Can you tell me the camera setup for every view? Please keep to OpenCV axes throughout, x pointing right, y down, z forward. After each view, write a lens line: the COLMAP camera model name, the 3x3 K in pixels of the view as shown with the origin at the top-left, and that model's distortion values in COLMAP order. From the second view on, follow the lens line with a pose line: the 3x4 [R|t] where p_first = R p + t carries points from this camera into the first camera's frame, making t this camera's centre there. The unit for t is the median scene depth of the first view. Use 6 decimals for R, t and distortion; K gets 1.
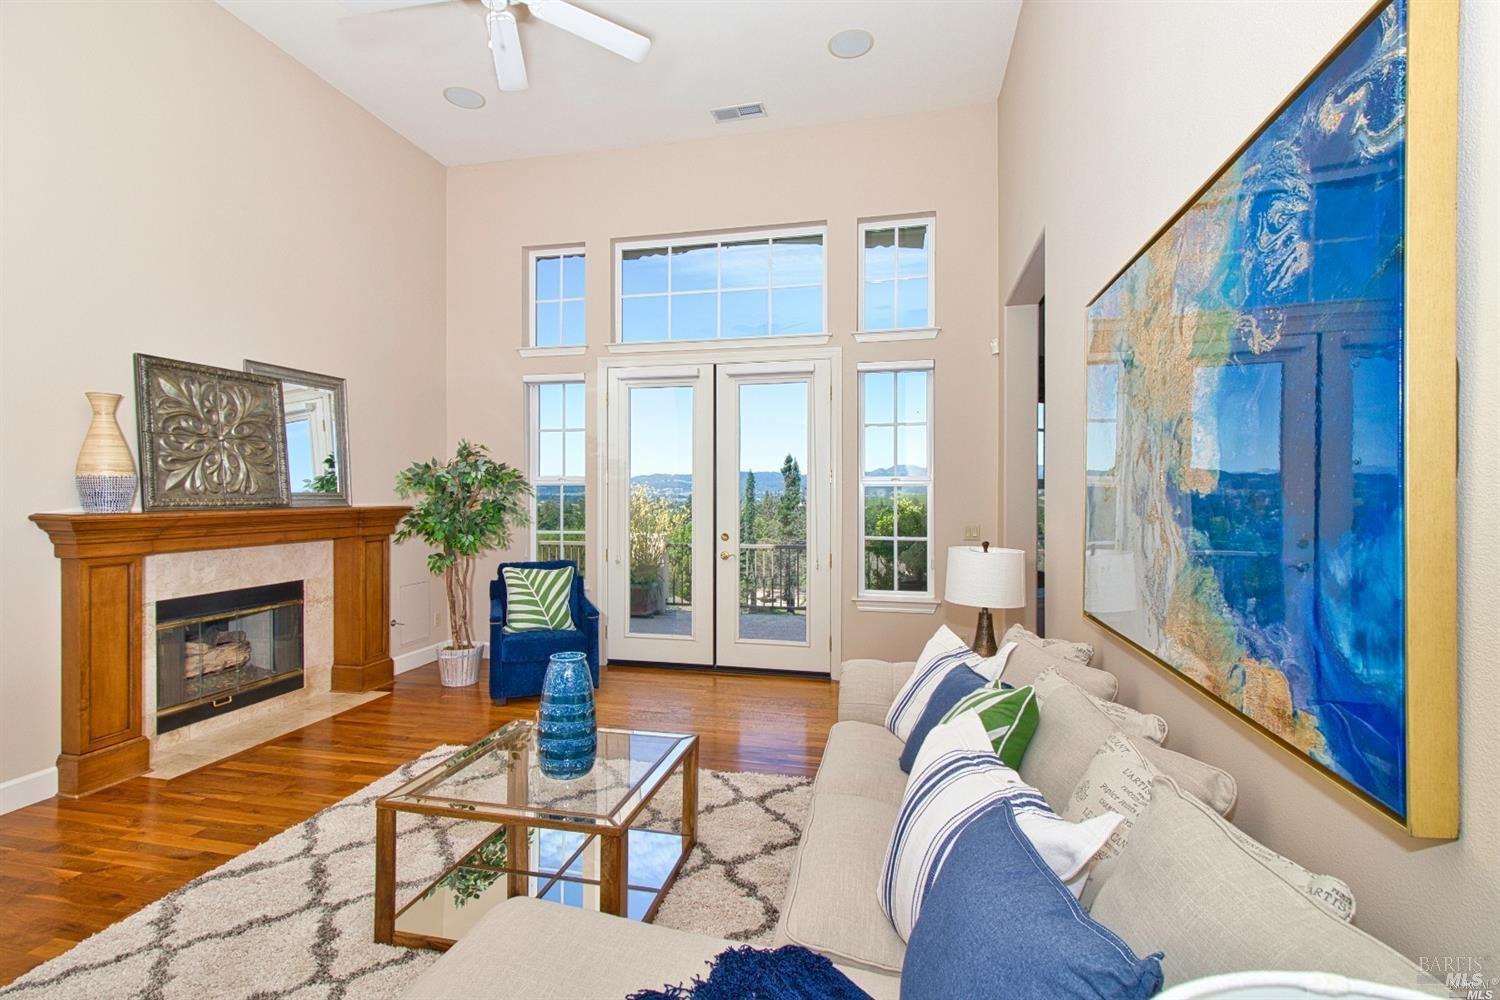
lens RADIAL K [[698.2, 0, 725.5], [0, 698.2, 492.7], [0, 0, 1]] dist [0.009688, 0.000308]
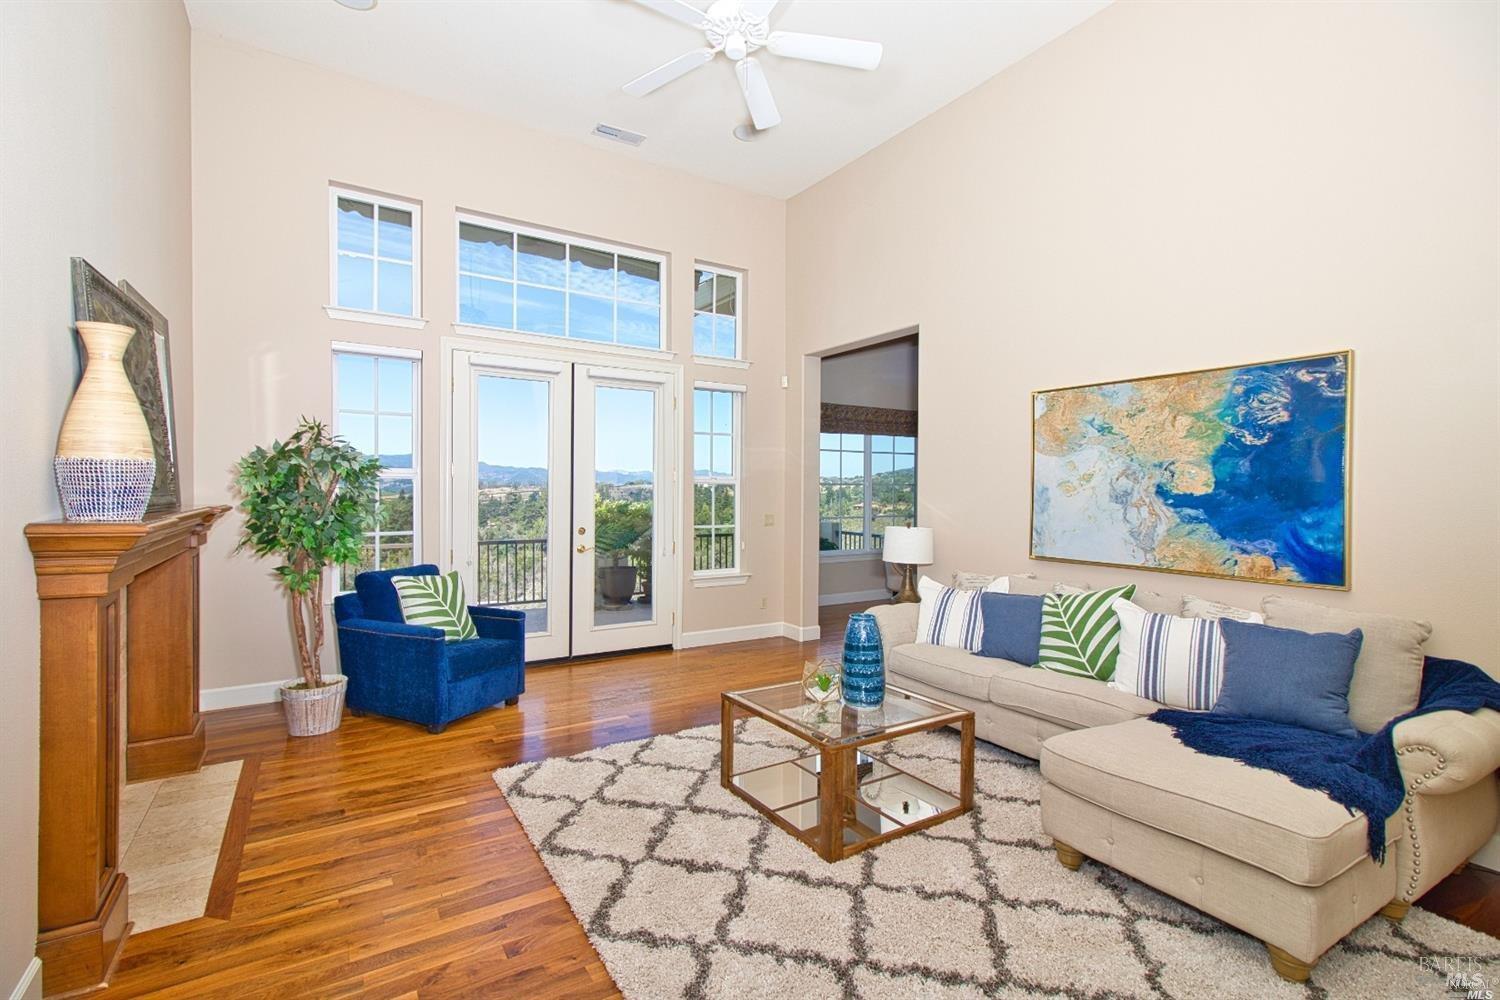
lens RADIAL K [[698.2, 0, 727.7], [0, 698.2, 494.3], [0, 0, 1]] dist [0.009688, 0.000308]
pose [[0.696951, 0.001832, 0.717116, -0.623522], [-0.008060, 0.999954, 0.005278, 0.000888], [-0.717073, -0.009459, 0.696934, 0.125149]]
